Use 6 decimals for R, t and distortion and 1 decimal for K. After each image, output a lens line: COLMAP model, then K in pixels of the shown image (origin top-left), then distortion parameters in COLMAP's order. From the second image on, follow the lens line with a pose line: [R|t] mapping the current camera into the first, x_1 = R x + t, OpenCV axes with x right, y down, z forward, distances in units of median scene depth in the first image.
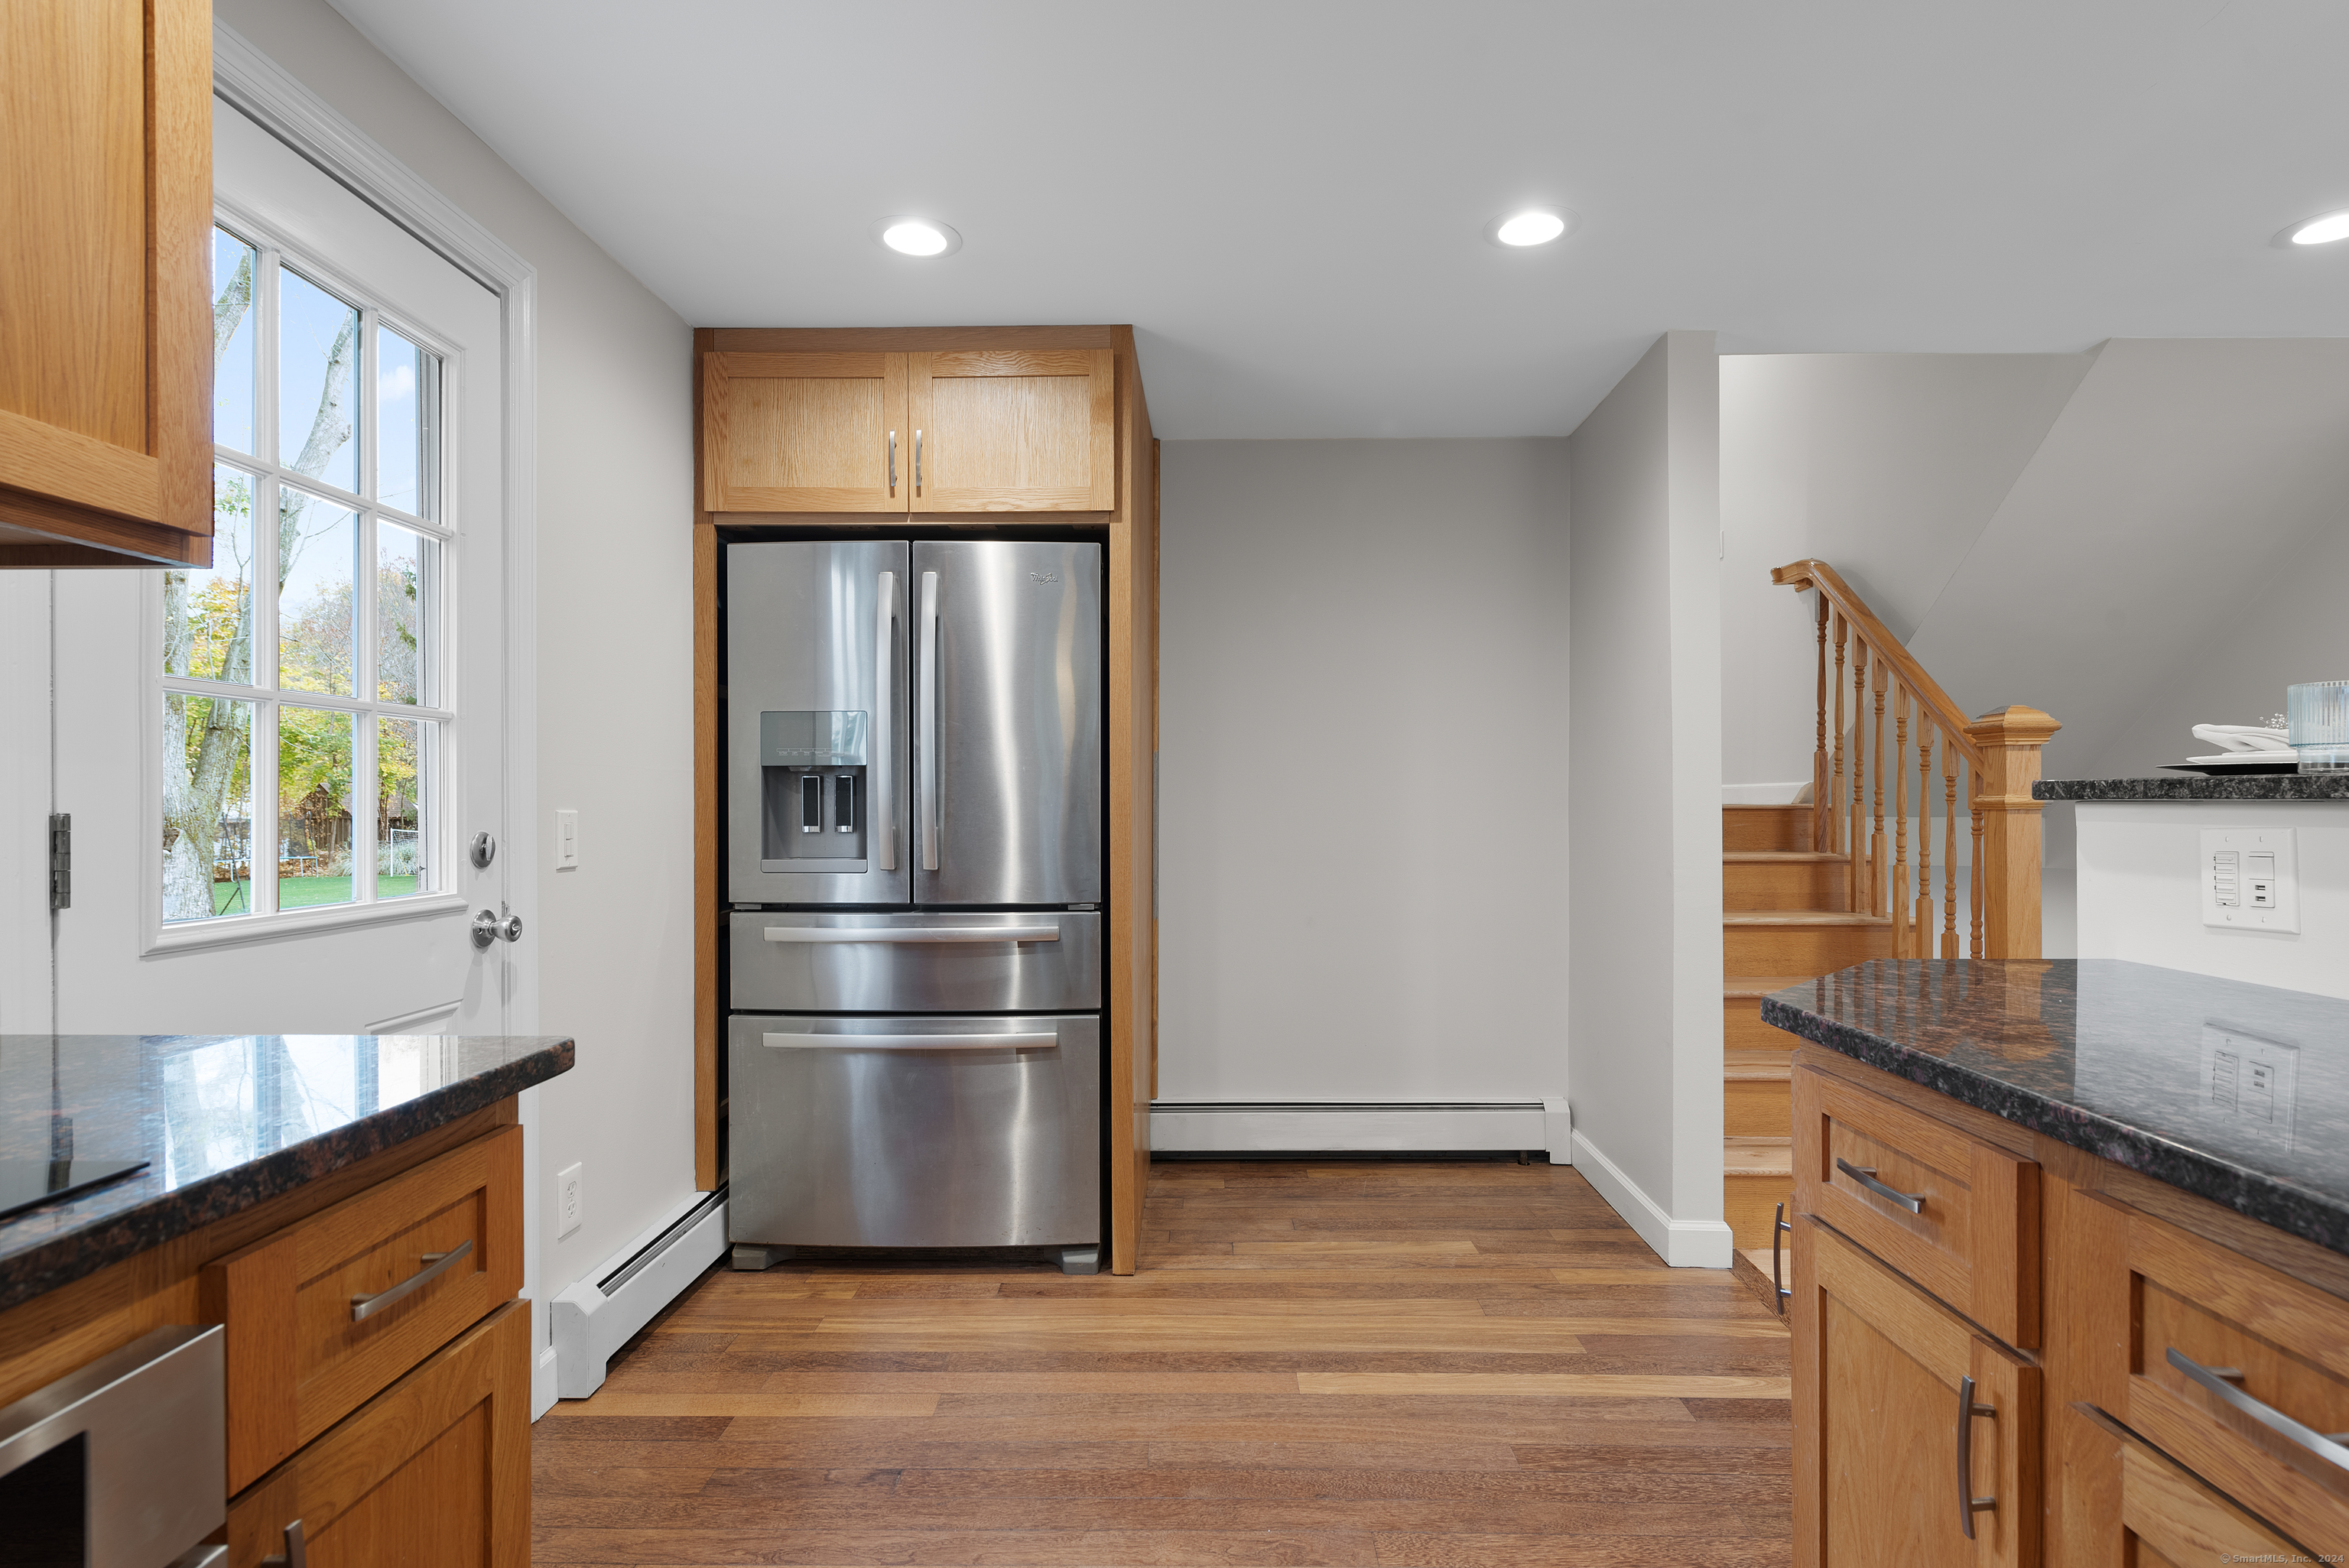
lens RADIAL K [[1189.5, 0, 1159.3], [0, 1189.5, 795.7], [0, 0, 1]] dist [0.003269, 0.000088]
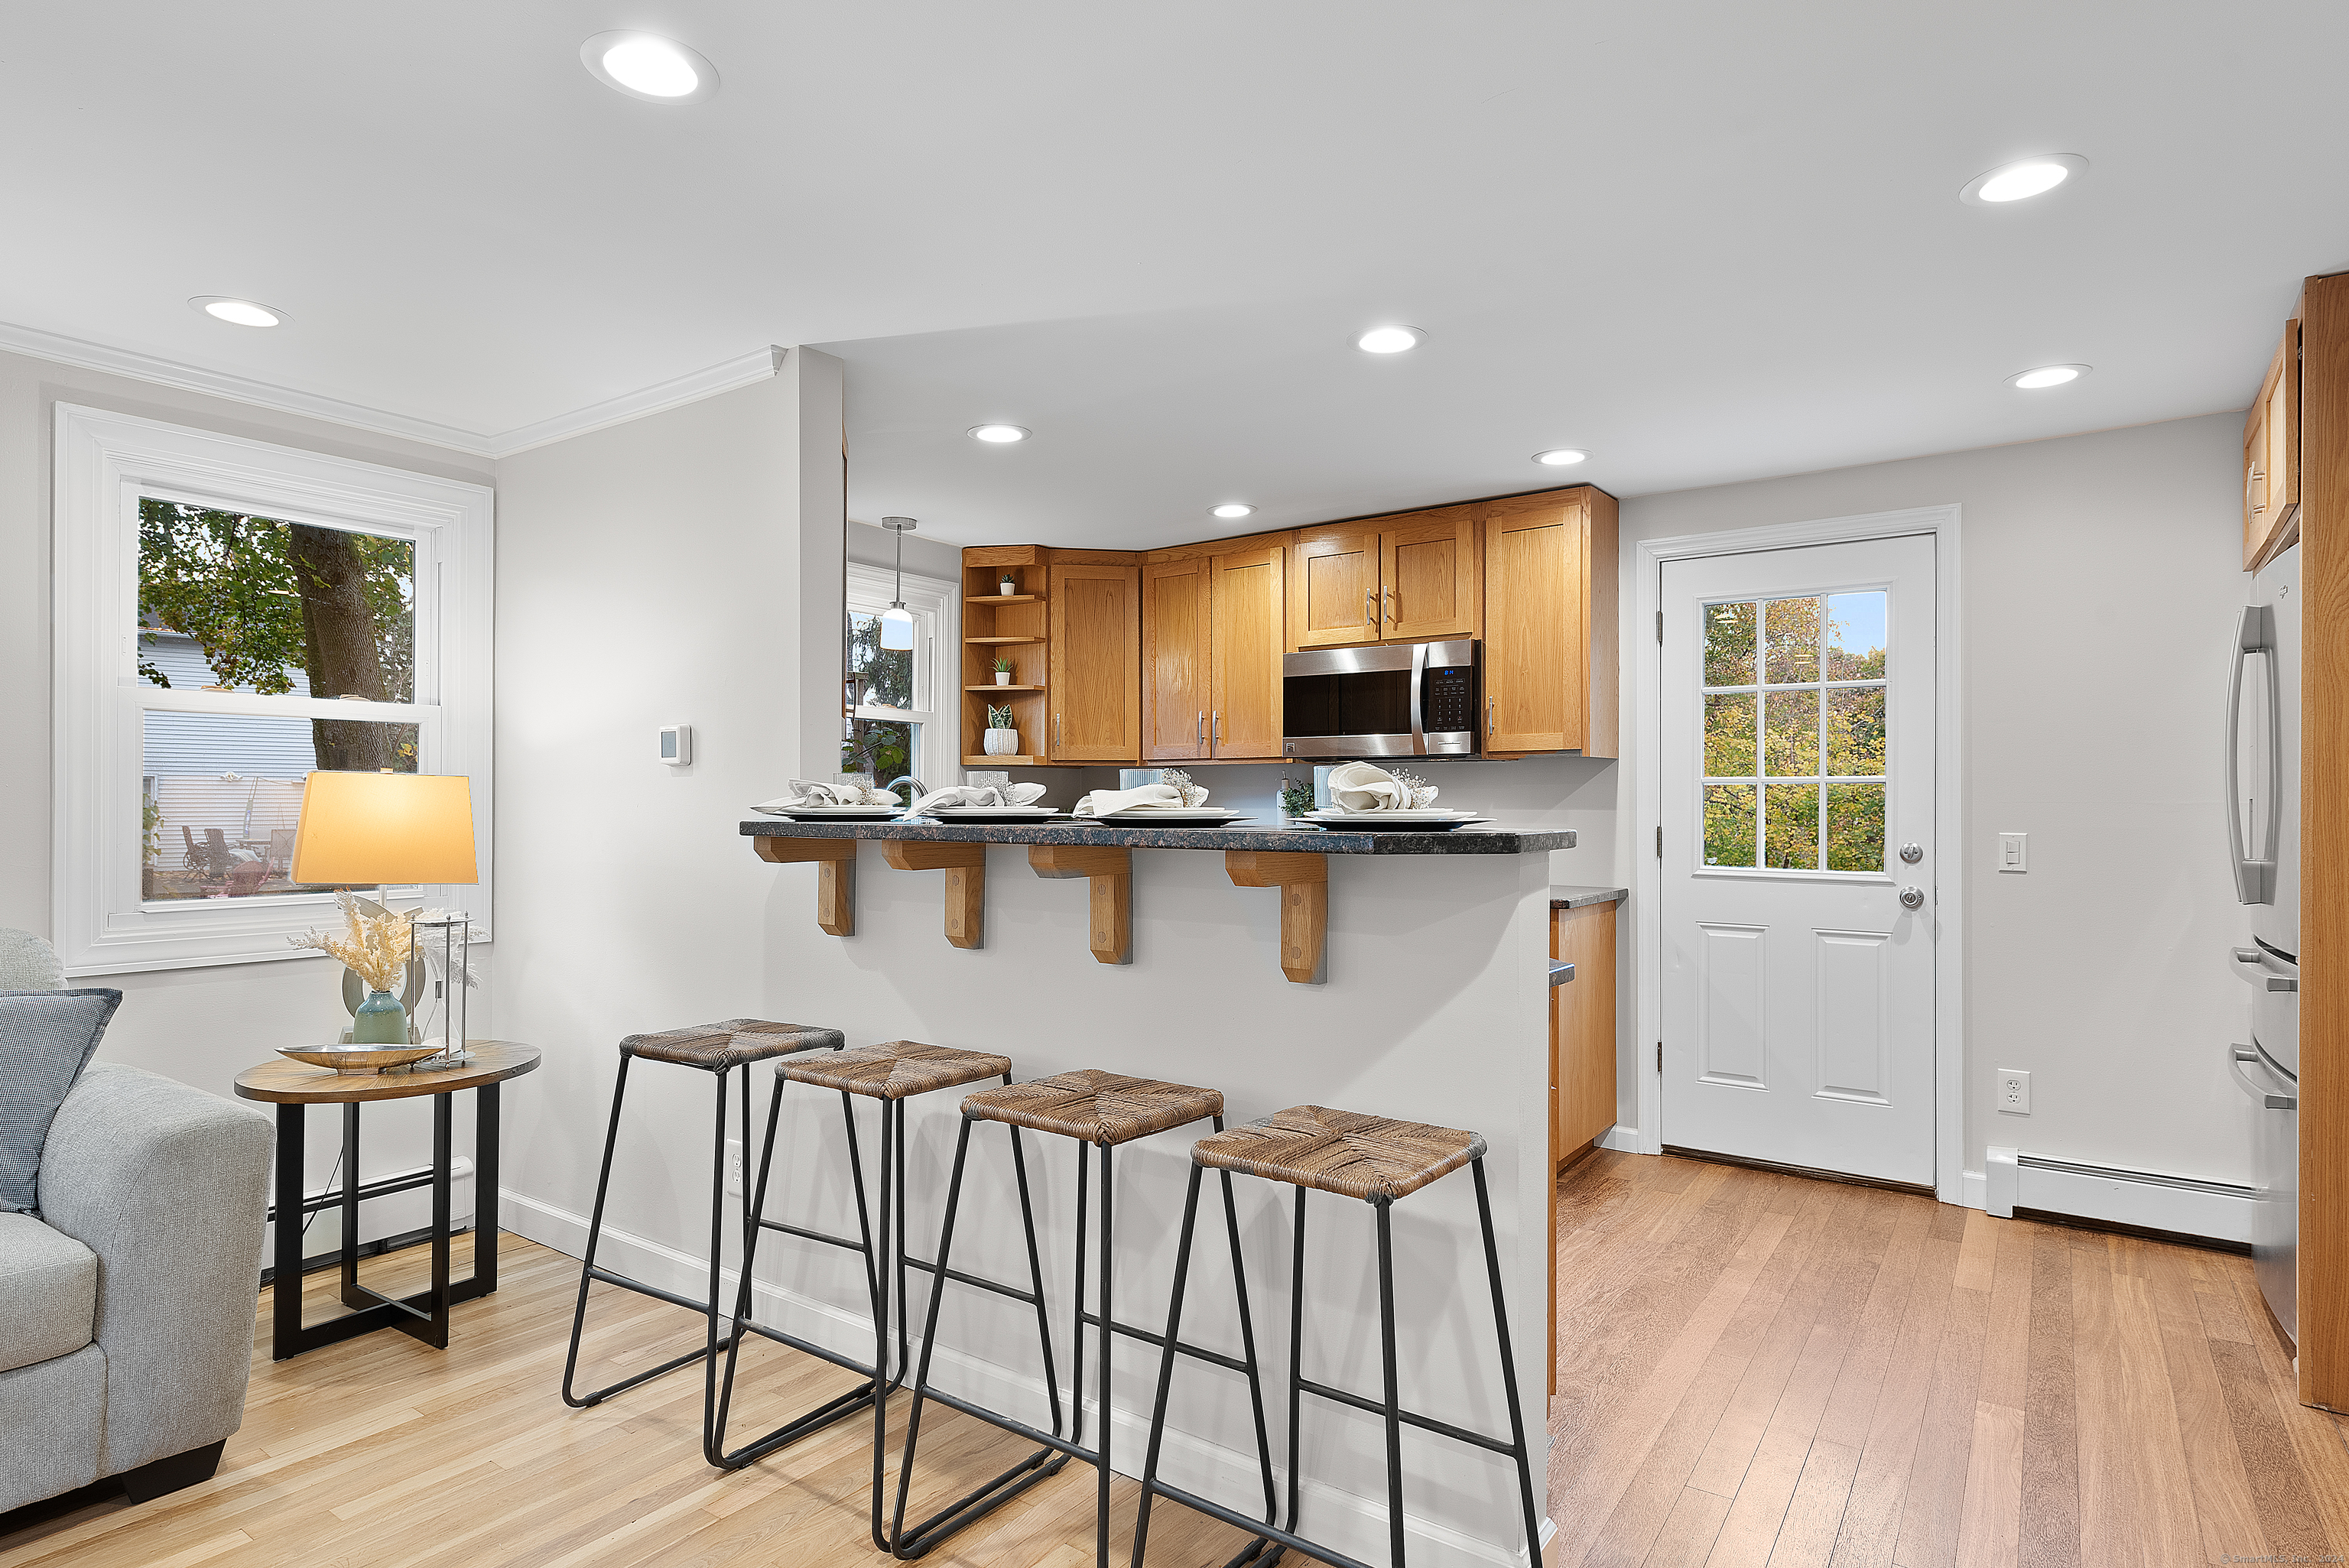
lens RADIAL K [[1181.9, 0, 1194.9], [0, 1181.9, 798.9], [0, 0, 1]] dist [0.015580, -0.003311]
pose [[-0.558766, 0.000425, -0.829326, 1.496829], [0.001784, 0.999998, -0.000689, -0.035769], [0.829324, -0.001864, -0.558765, 1.100546]]
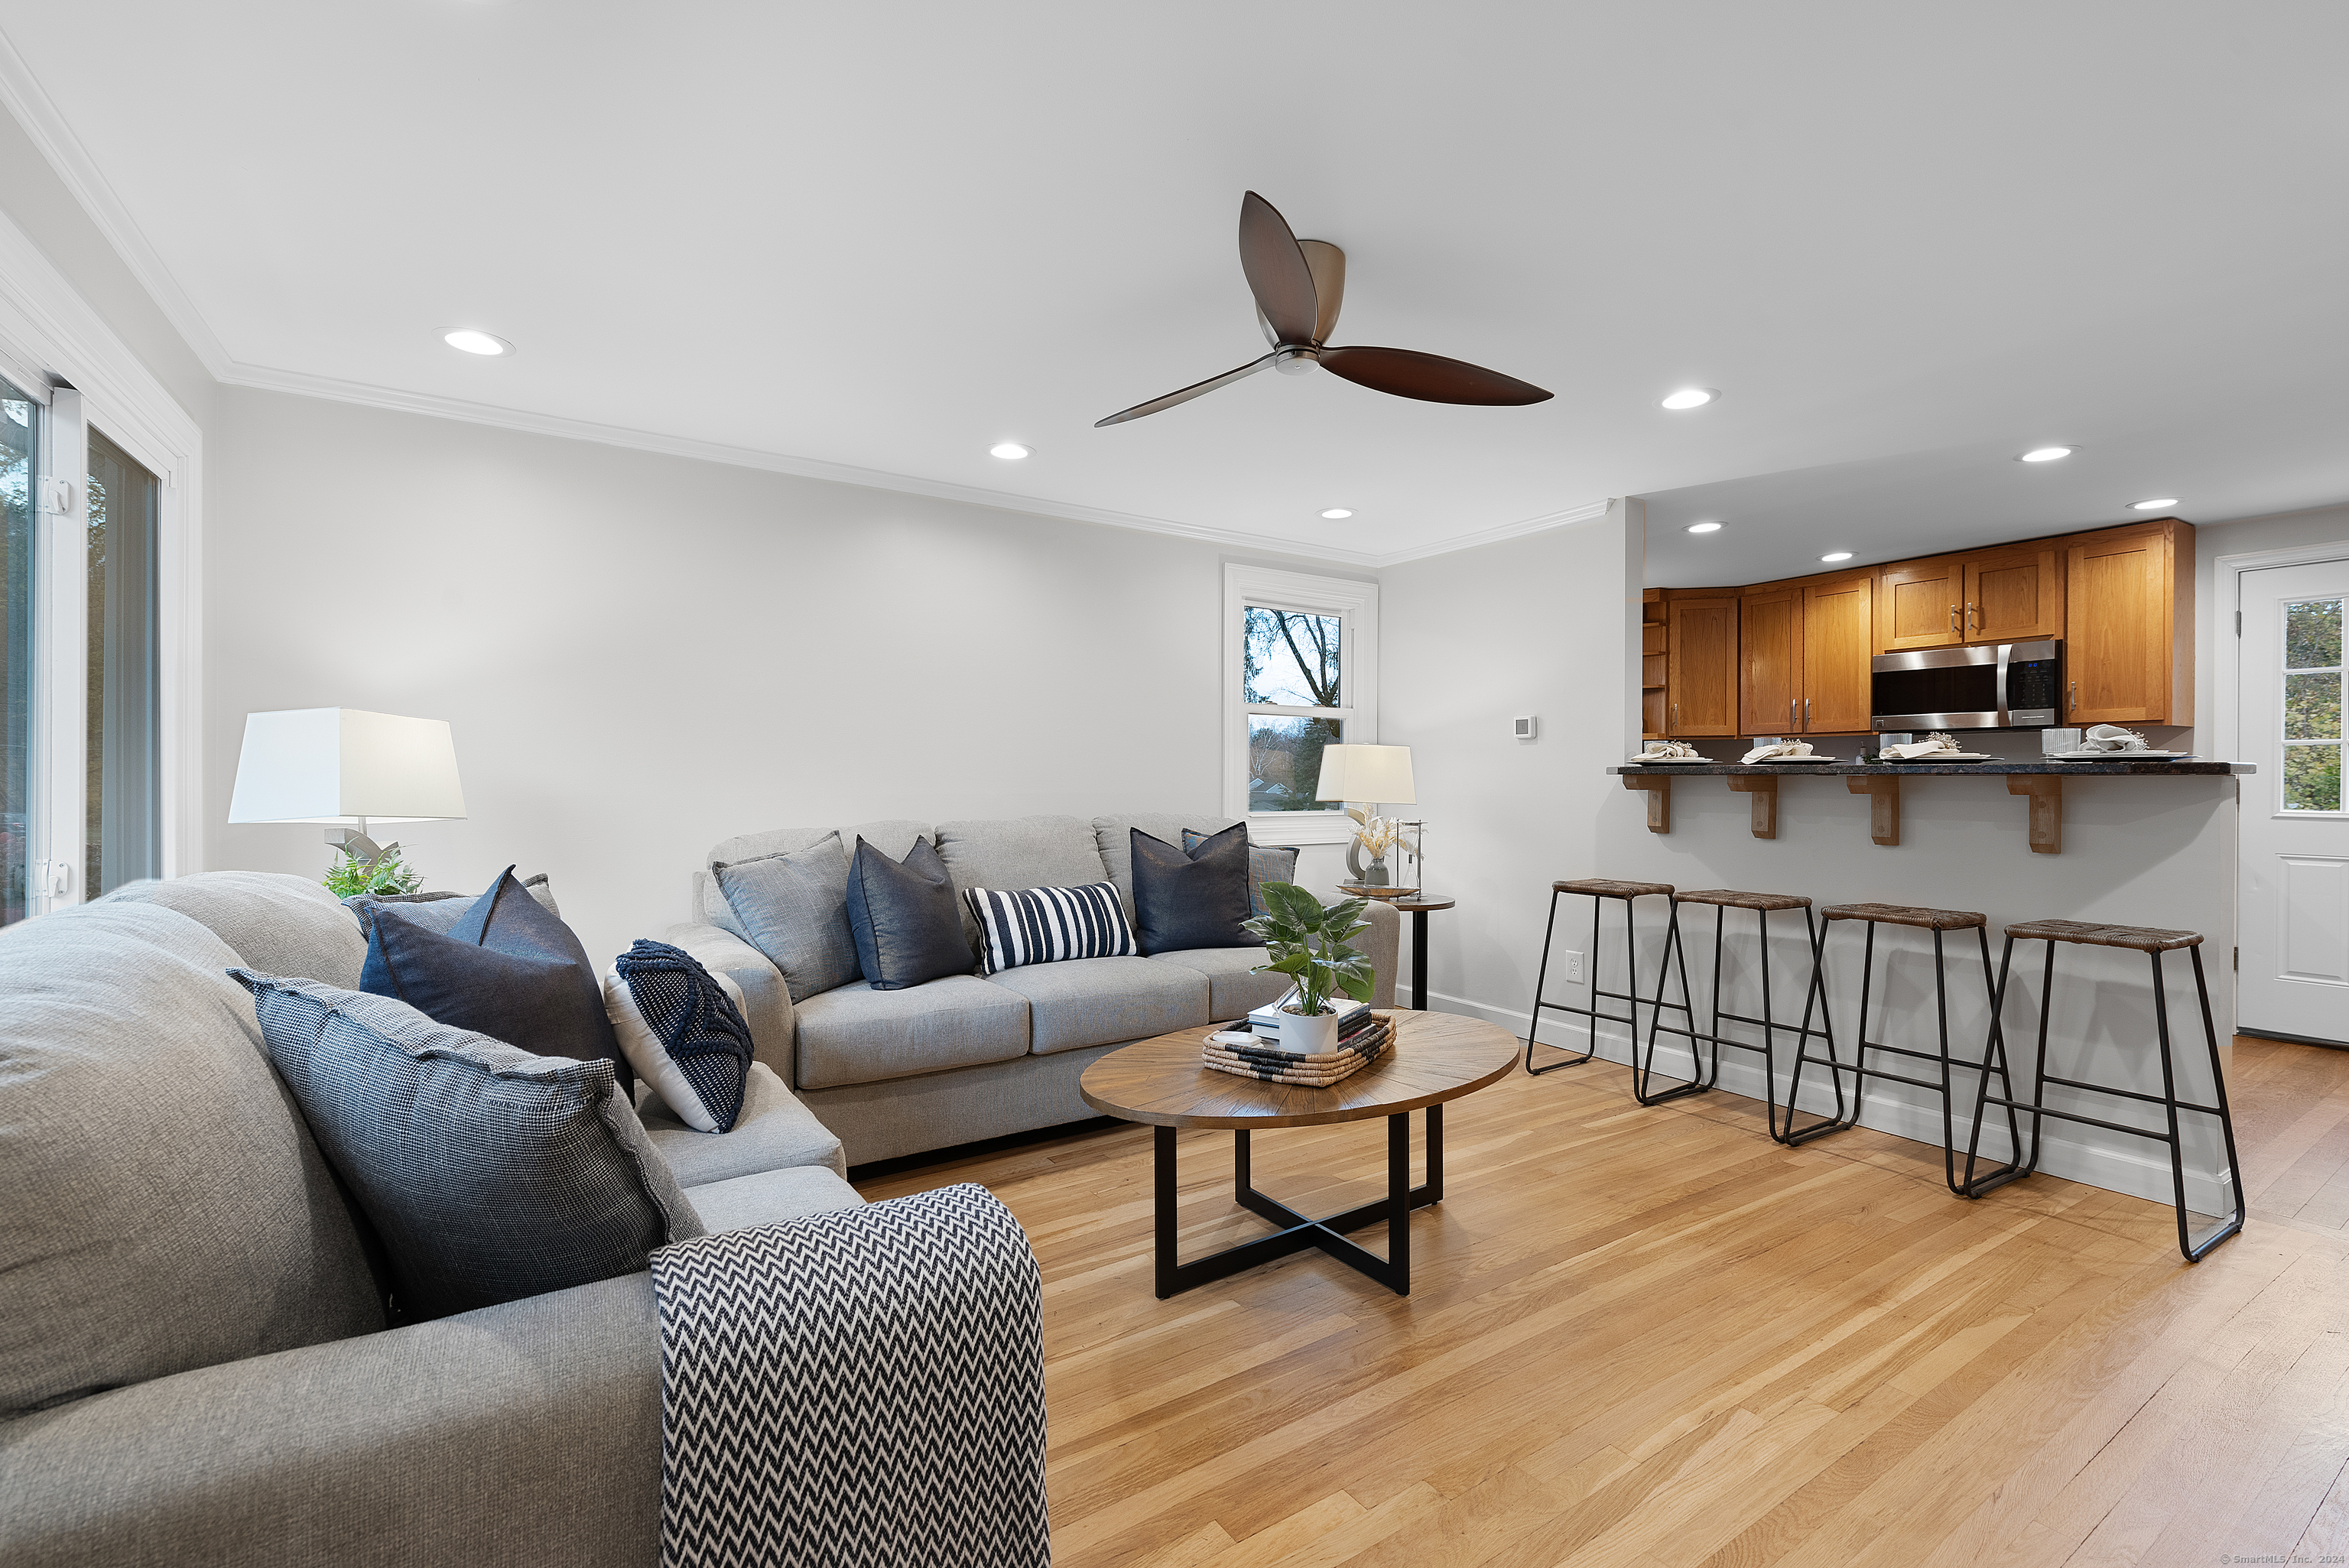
lens RADIAL K [[974.8, 0, 1208.8], [0, 974.8, 784.5], [0, 0, 1]] dist [-0.000794, -0.000163]
pose [[-0.821975, 0.004700, -0.569504, 2.418010], [0.001663, 0.999981, 0.005853, 0.006490], [0.569521, 0.003865, -0.821968, 1.097353]]
